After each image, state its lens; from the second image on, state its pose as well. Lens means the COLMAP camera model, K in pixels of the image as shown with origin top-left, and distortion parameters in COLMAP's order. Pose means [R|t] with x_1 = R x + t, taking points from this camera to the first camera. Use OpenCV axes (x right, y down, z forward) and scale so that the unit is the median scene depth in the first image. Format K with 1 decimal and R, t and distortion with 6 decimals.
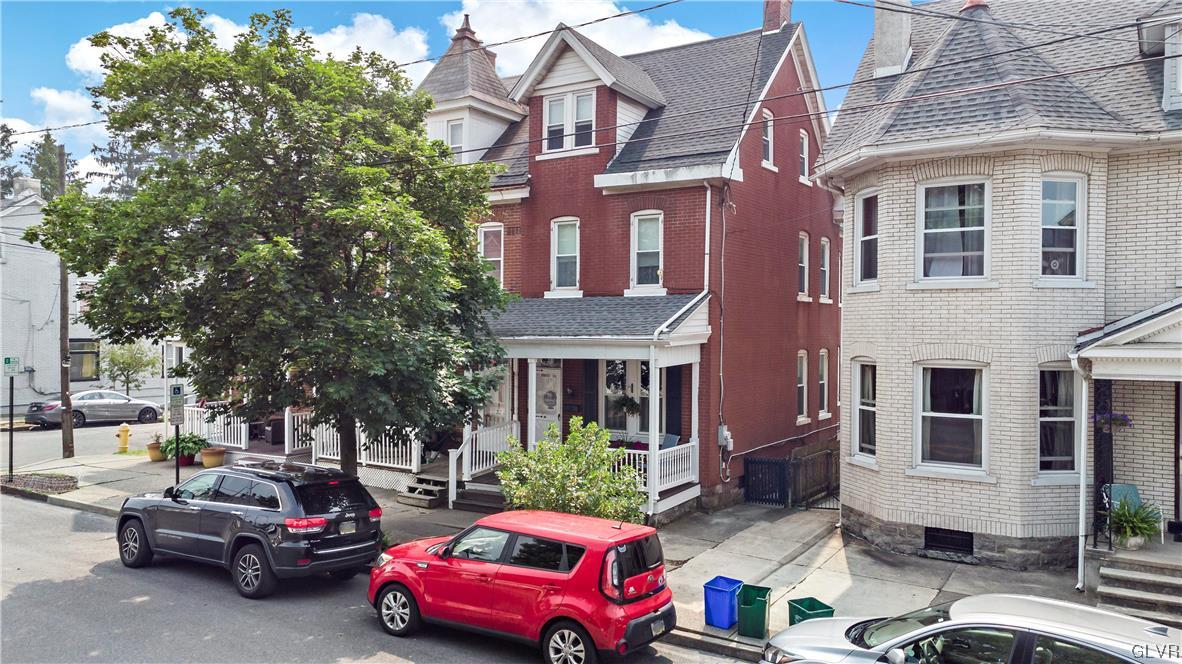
lens RADIAL K [[864.1, 0, 592.2], [0, 864.1, 338.0], [0, 0, 1]] dist [0.029725, 0.053004]
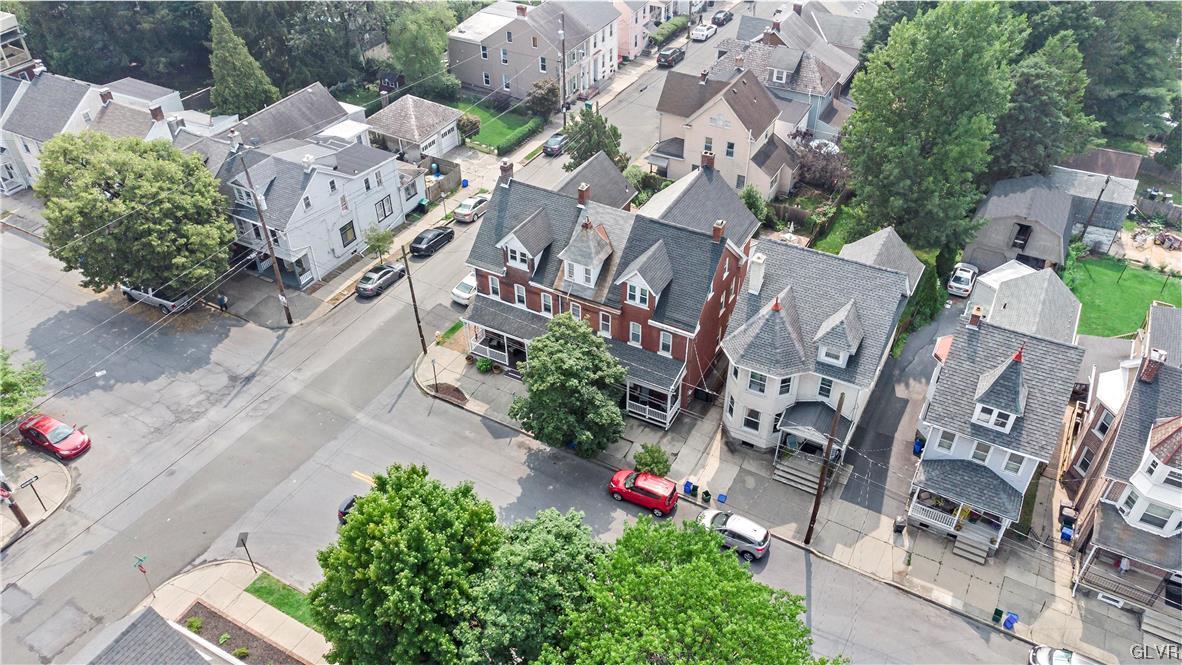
lens RADIAL K [[864.1, 0, 592.2], [0, 864.1, 338.5], [0, 0, 1]] dist [0.029725, 0.053004]
pose [[0.997965, -0.052900, 0.035605, -0.334364], [0.018195, 0.771393, 0.636099, -2.295302], [-0.061116, -0.634157, 0.770786, -1.410219]]
